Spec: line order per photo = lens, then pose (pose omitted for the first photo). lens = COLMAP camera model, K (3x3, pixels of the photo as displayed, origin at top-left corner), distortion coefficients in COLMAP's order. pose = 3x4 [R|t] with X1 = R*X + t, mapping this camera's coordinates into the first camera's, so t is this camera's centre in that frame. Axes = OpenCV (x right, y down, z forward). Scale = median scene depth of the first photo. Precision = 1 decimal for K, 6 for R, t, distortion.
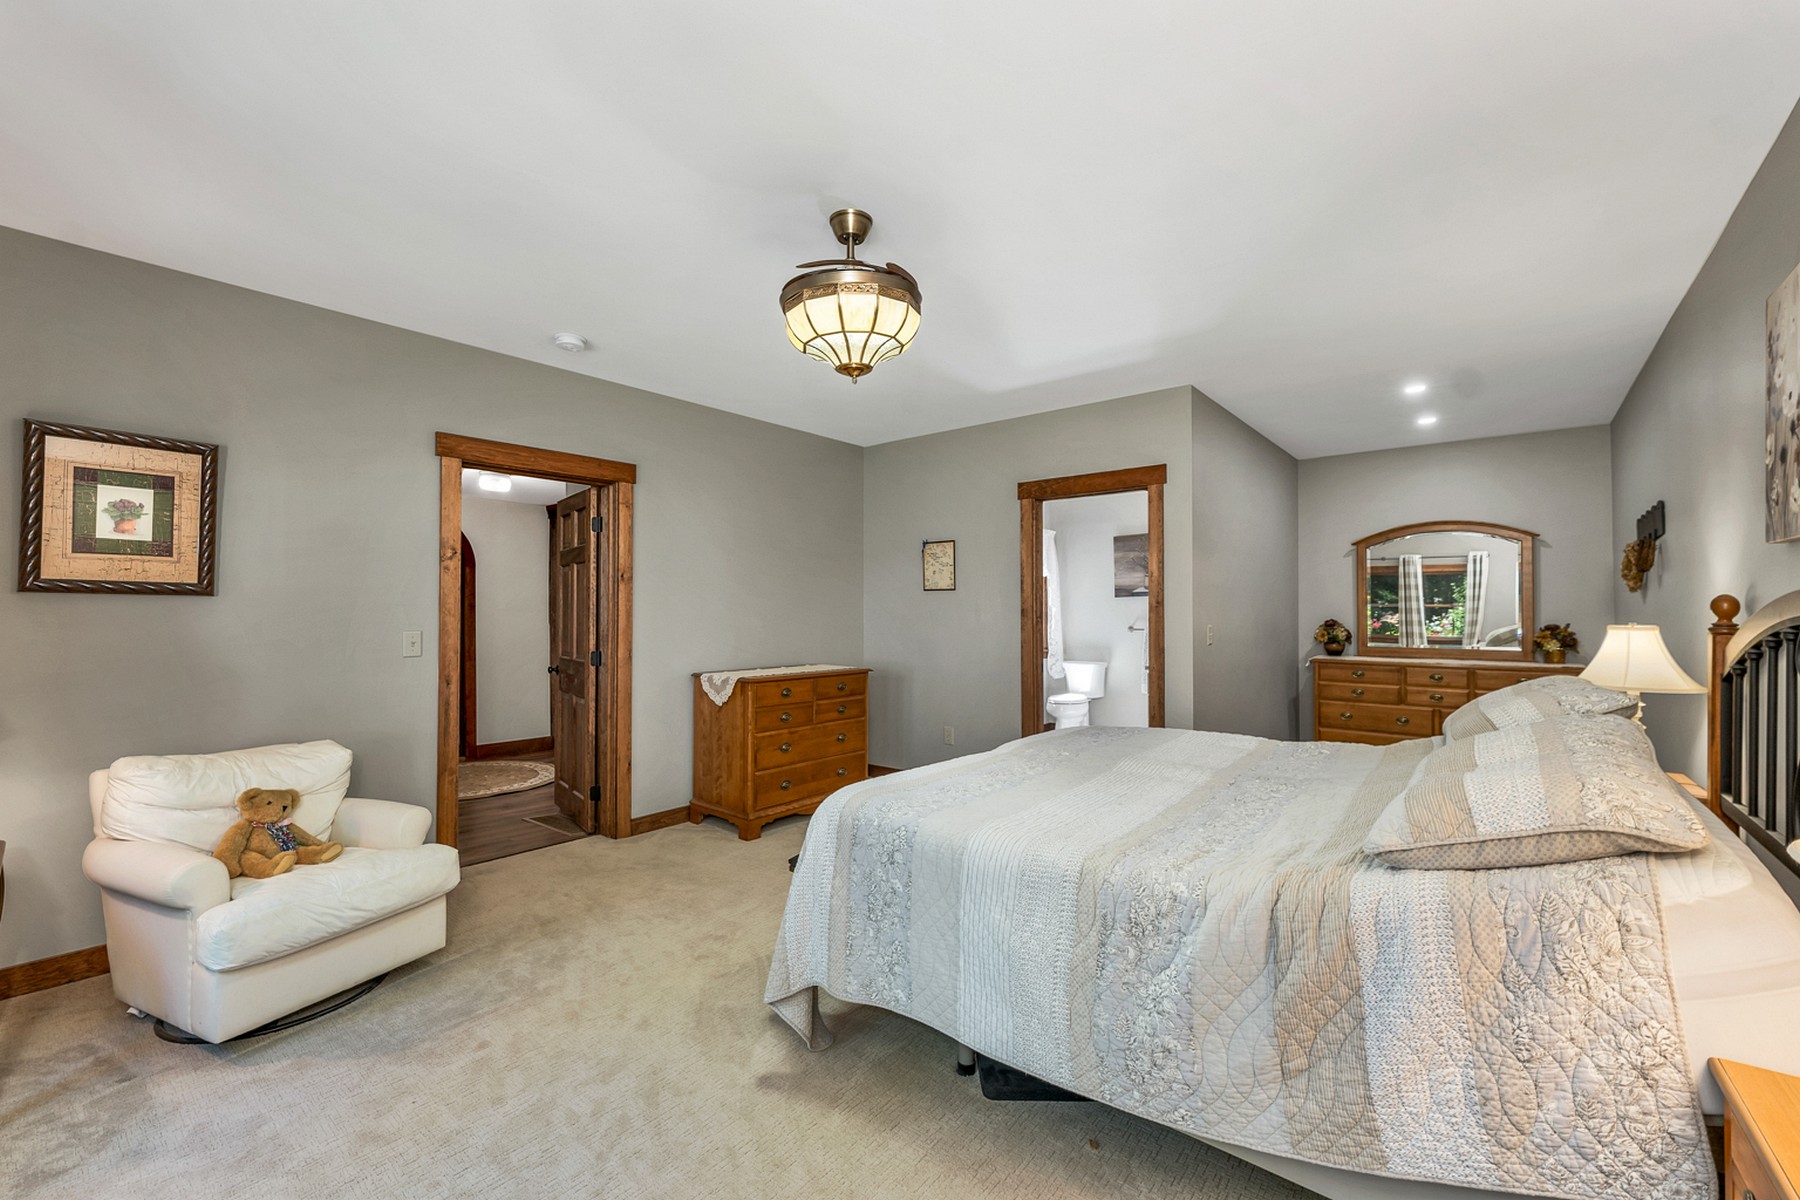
lens RADIAL K [[748.6, 0, 899.0], [0, 748.6, 604.4], [0, 0, 1]] dist [0.003131, -0.000292]
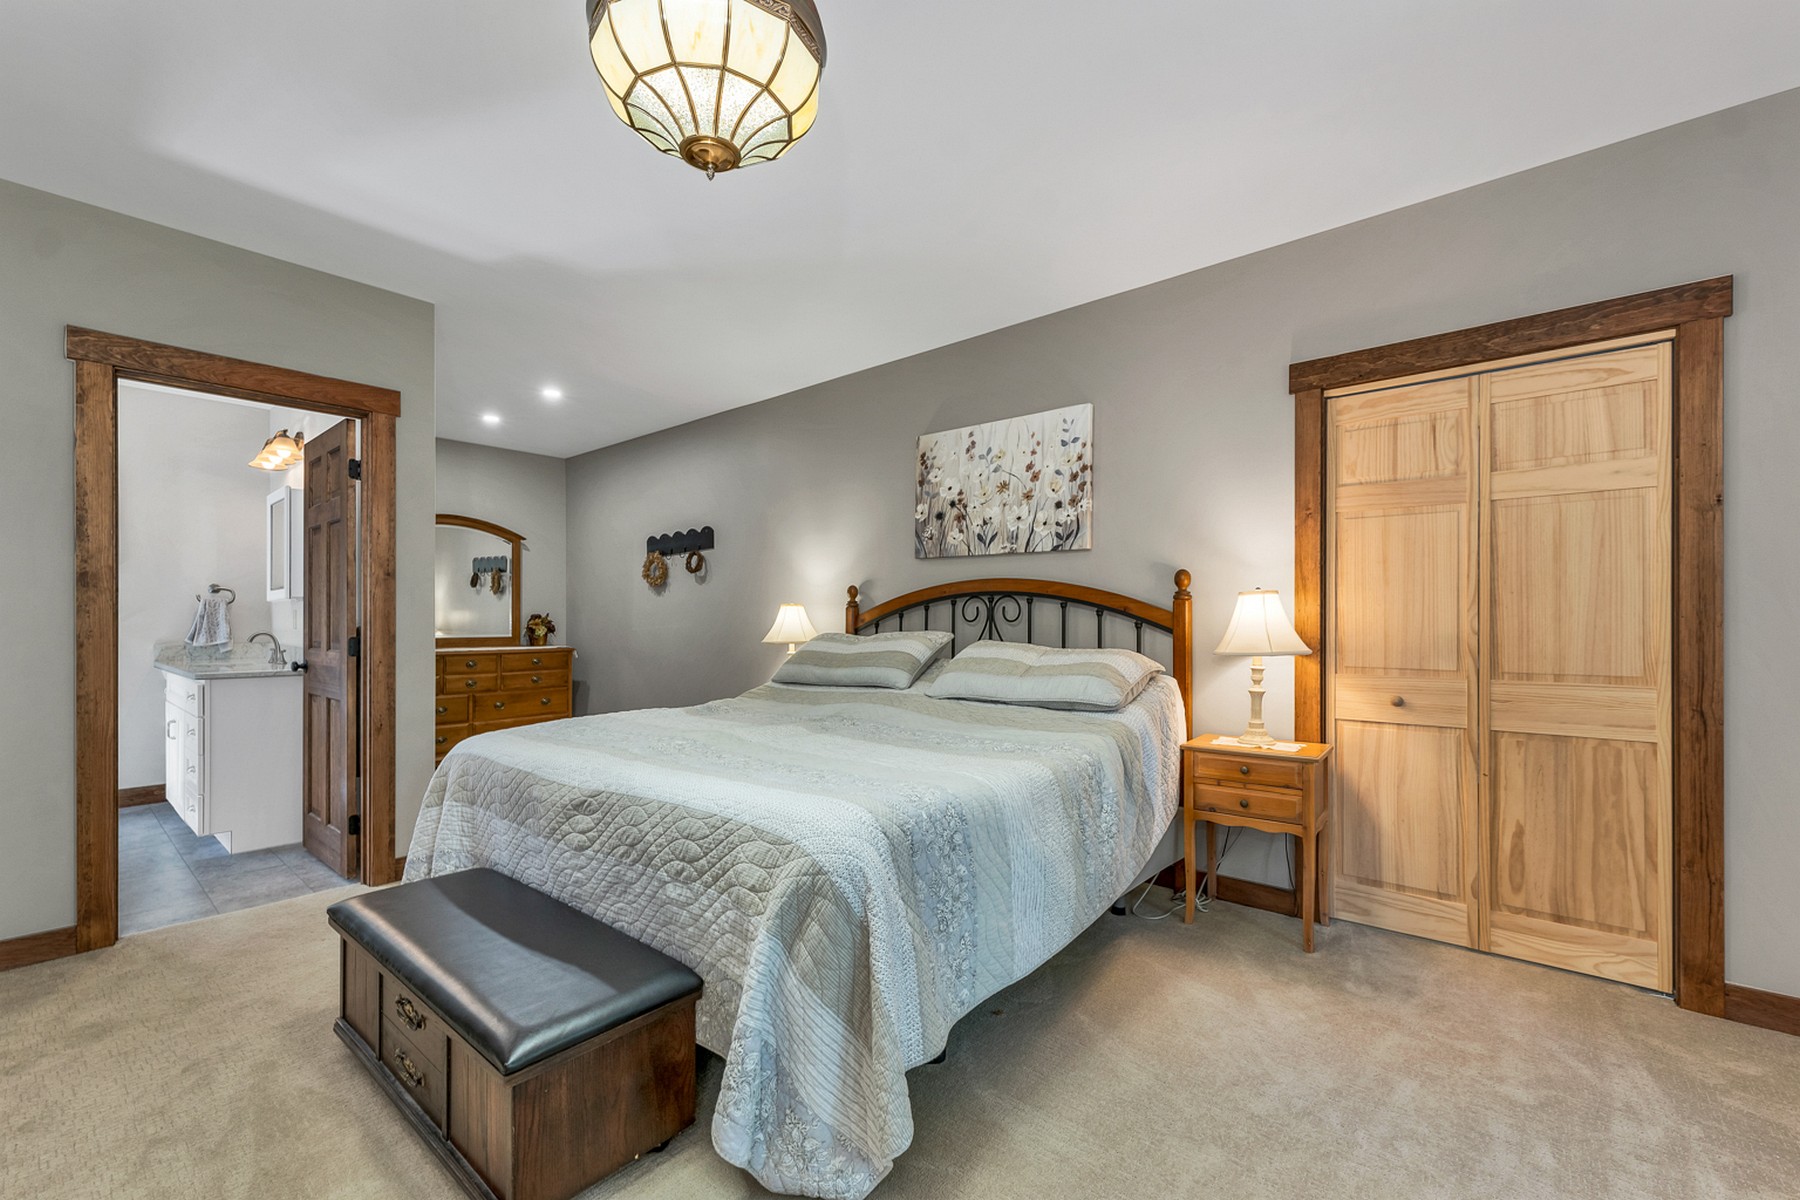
lens RADIAL K [[748.6, 0, 898.9], [0, 748.6, 617.2], [0, 0, 1]] dist [0.003131, -0.000292]
pose [[0.011680, 0.004923, 0.999920, -0.392624], [-0.007514, 0.999960, -0.004835, 0.039961], [-0.999904, -0.007457, 0.011716, 0.481595]]
